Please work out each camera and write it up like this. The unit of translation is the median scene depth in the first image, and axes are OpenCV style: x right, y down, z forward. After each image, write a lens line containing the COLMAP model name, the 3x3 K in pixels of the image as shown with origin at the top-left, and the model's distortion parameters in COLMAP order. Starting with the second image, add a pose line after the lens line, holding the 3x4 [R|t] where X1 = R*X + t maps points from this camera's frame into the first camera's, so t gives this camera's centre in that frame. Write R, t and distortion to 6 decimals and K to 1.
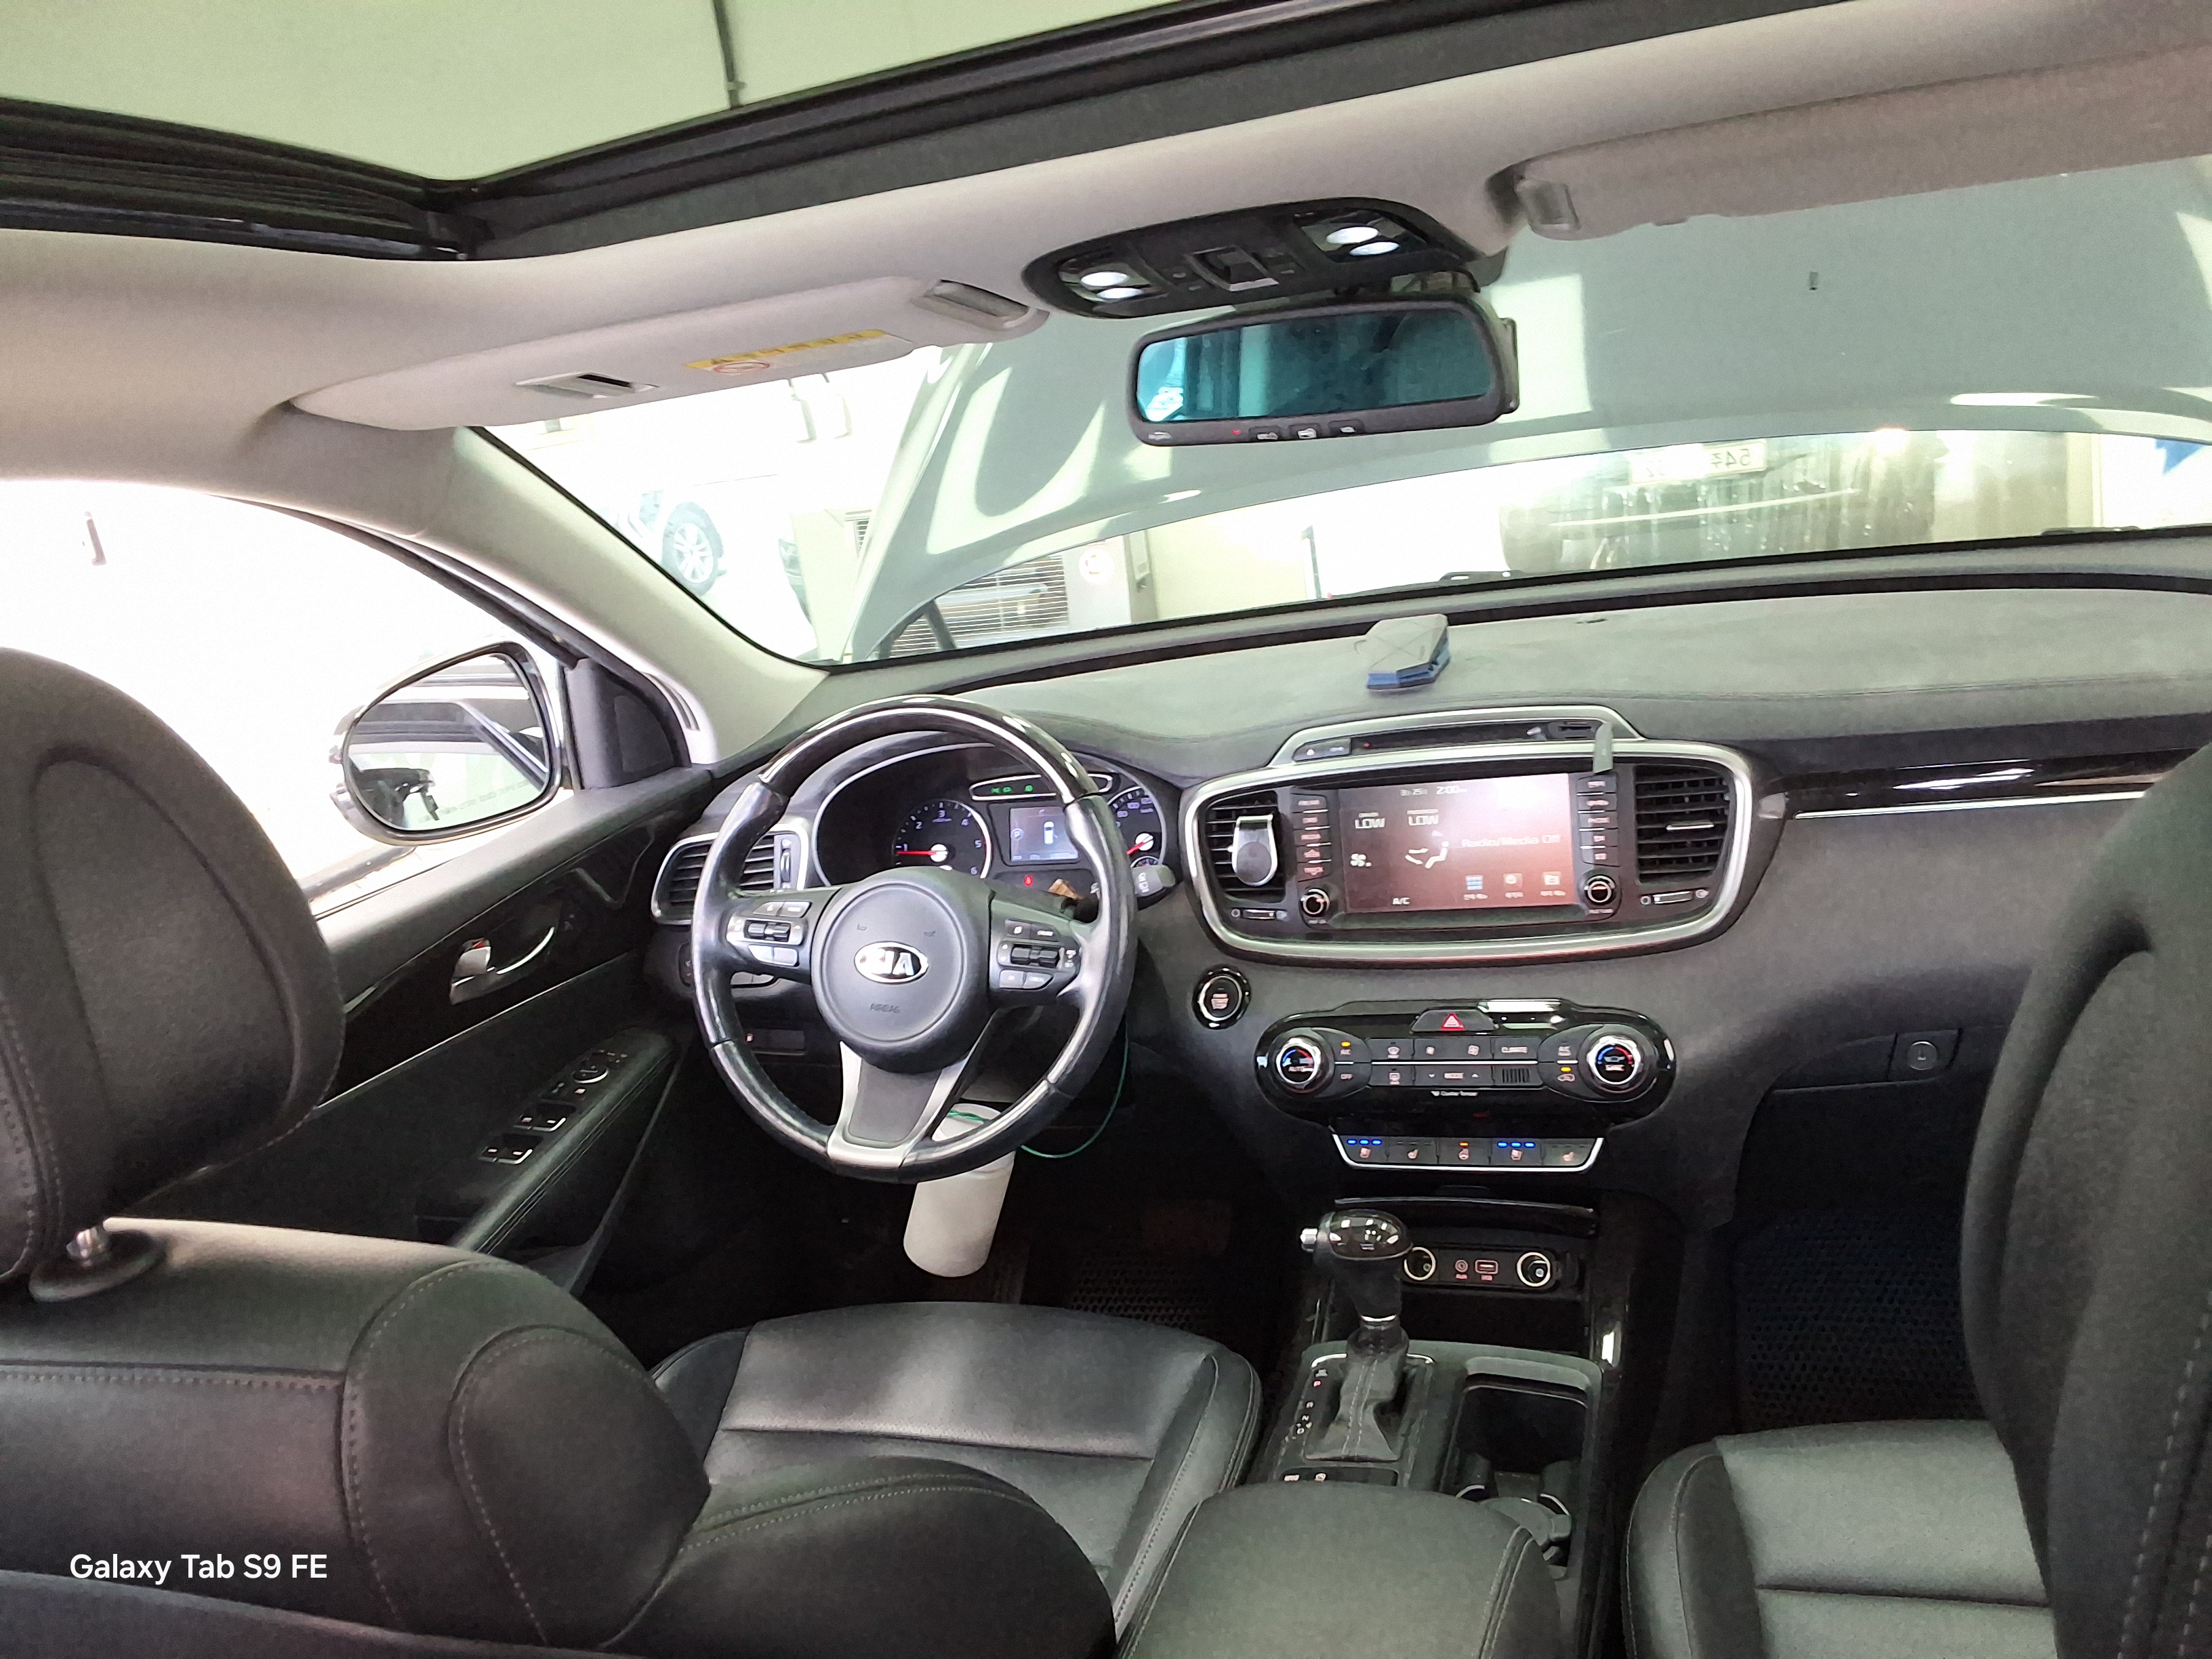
lens RADIAL K [[1792.0, 0, 1117.2], [0, 1792.0, 836.3], [0, 0, 1]] dist [0.177978, -0.281593]
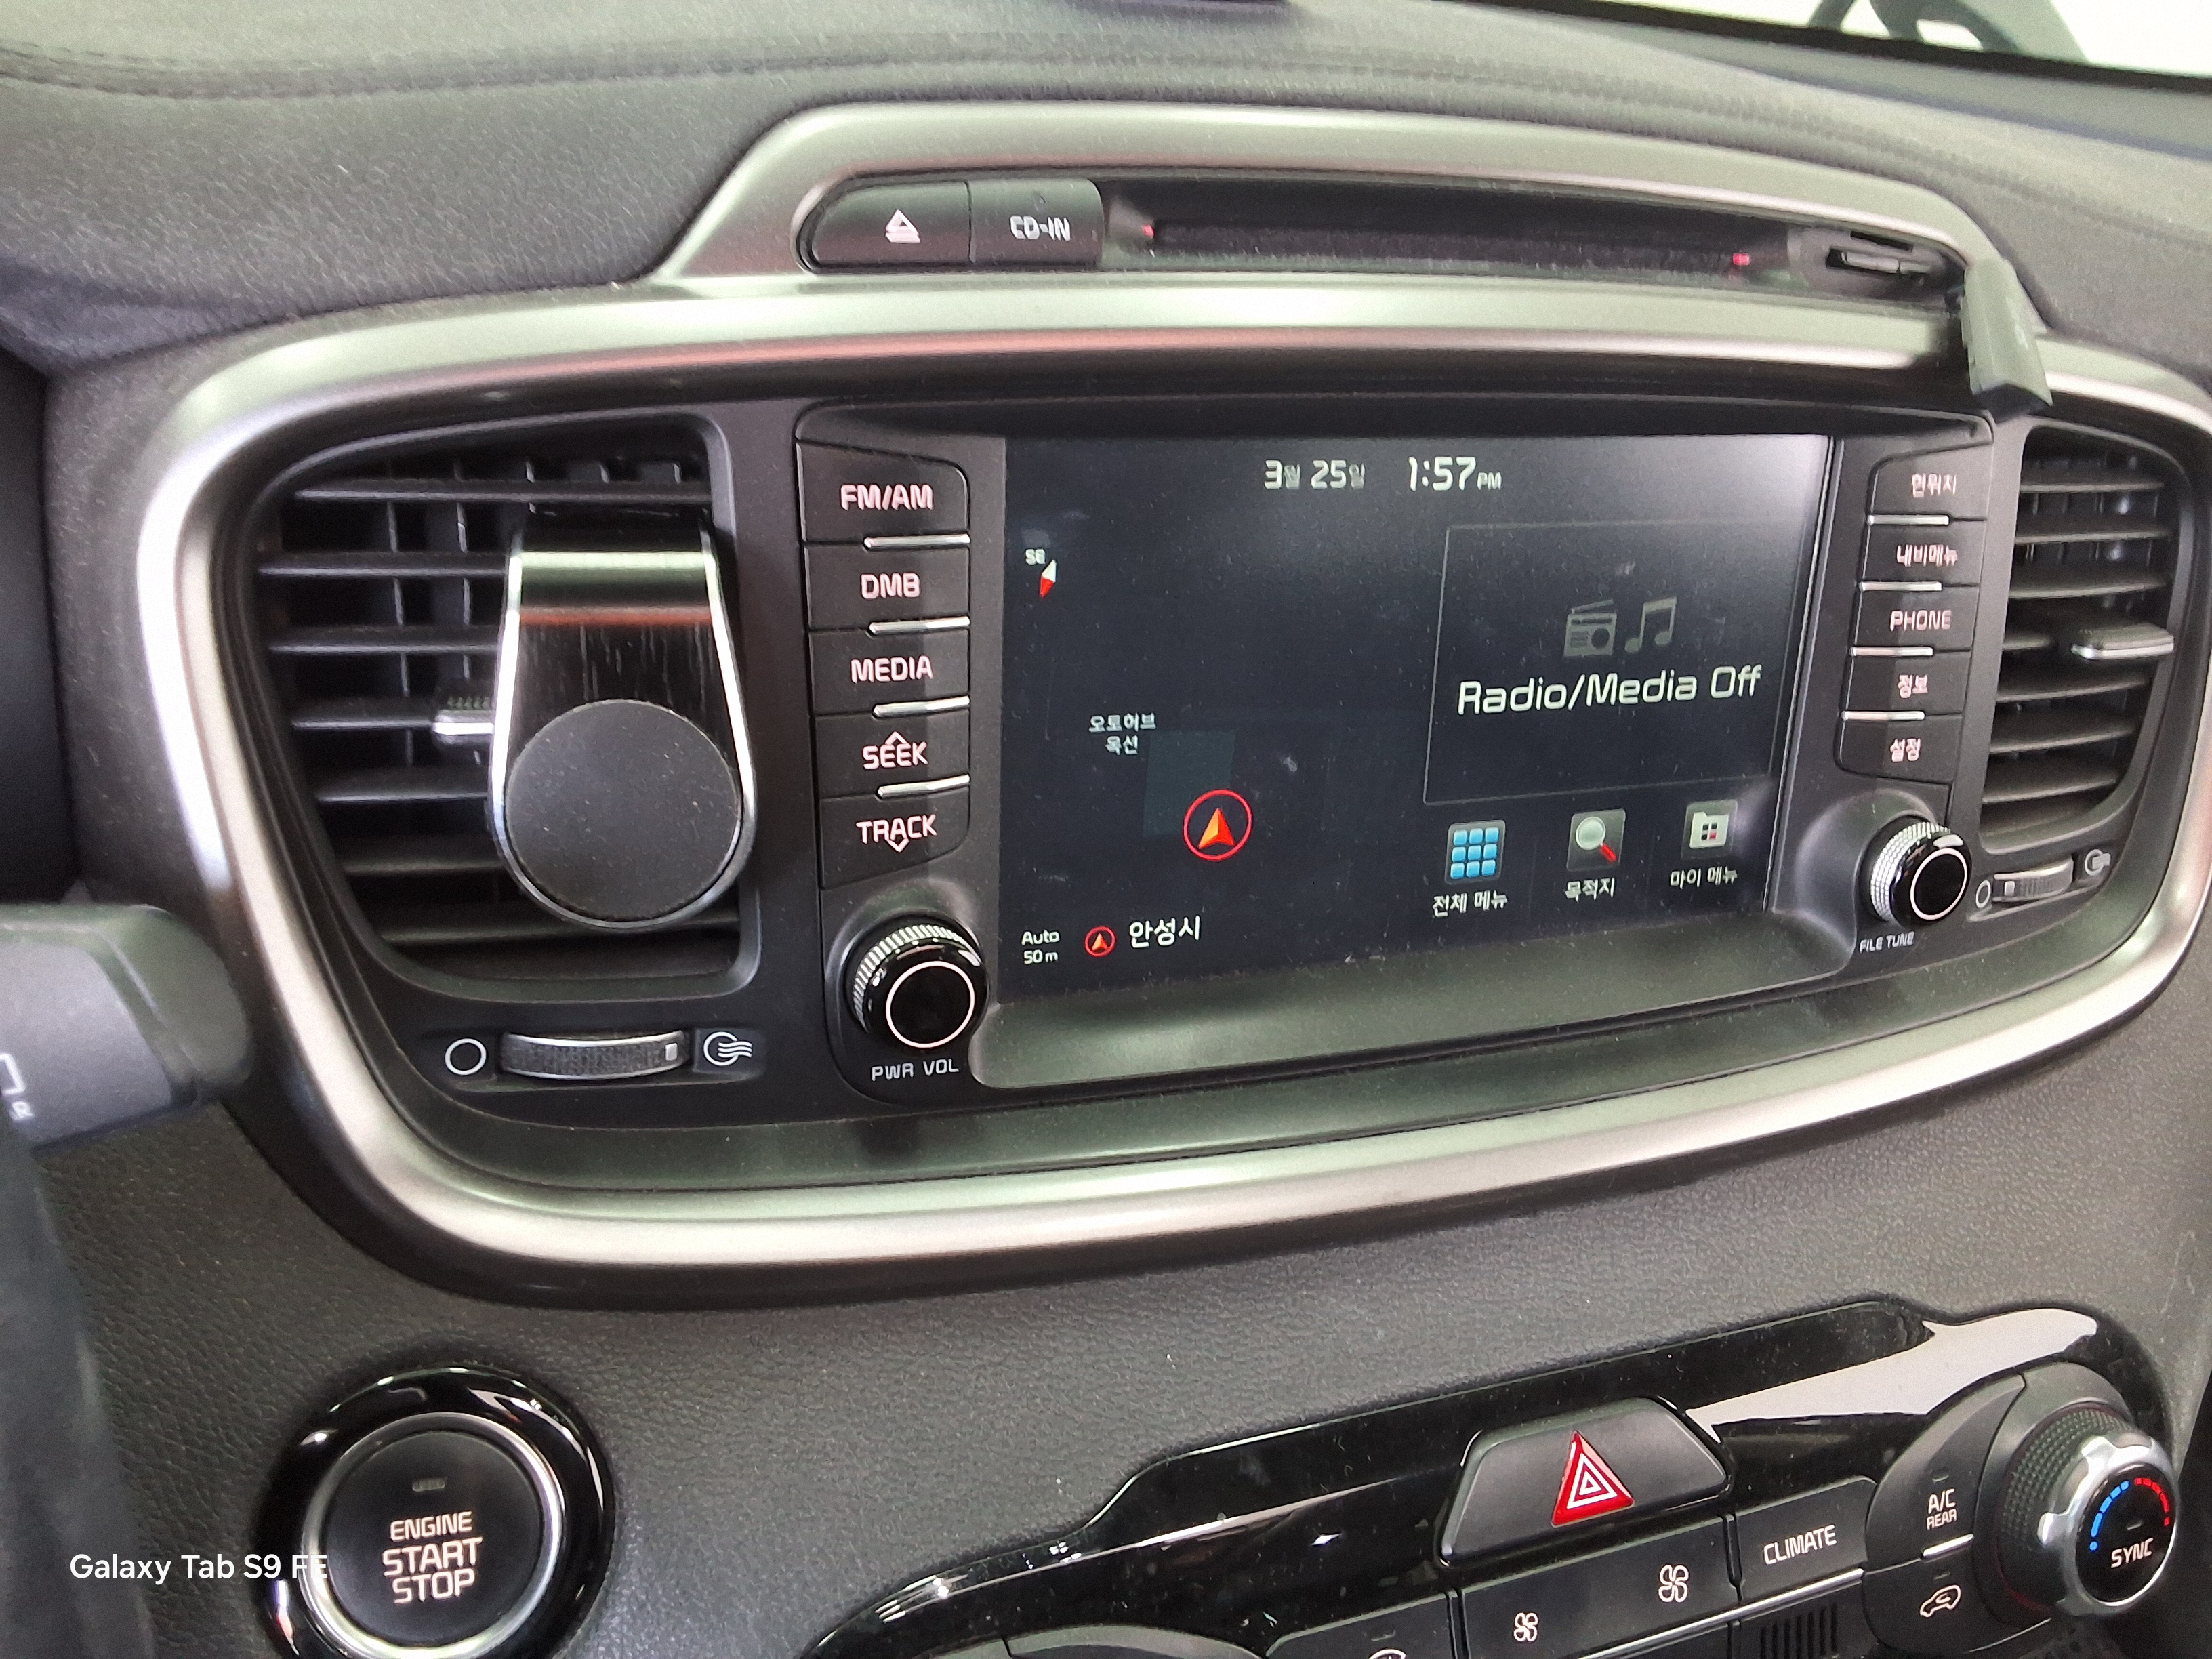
lens RADIAL K [[1792.0, 0, 1117.2], [0, 1792.0, 836.3], [0, 0, 1]] dist [0.177978, -0.281593]
pose [[0.724670, -0.069430, 0.685590, -0.014638], [-0.032972, 0.990278, 0.135138, -0.009145], [-0.688307, -0.120535, 0.715335, 0.830739]]
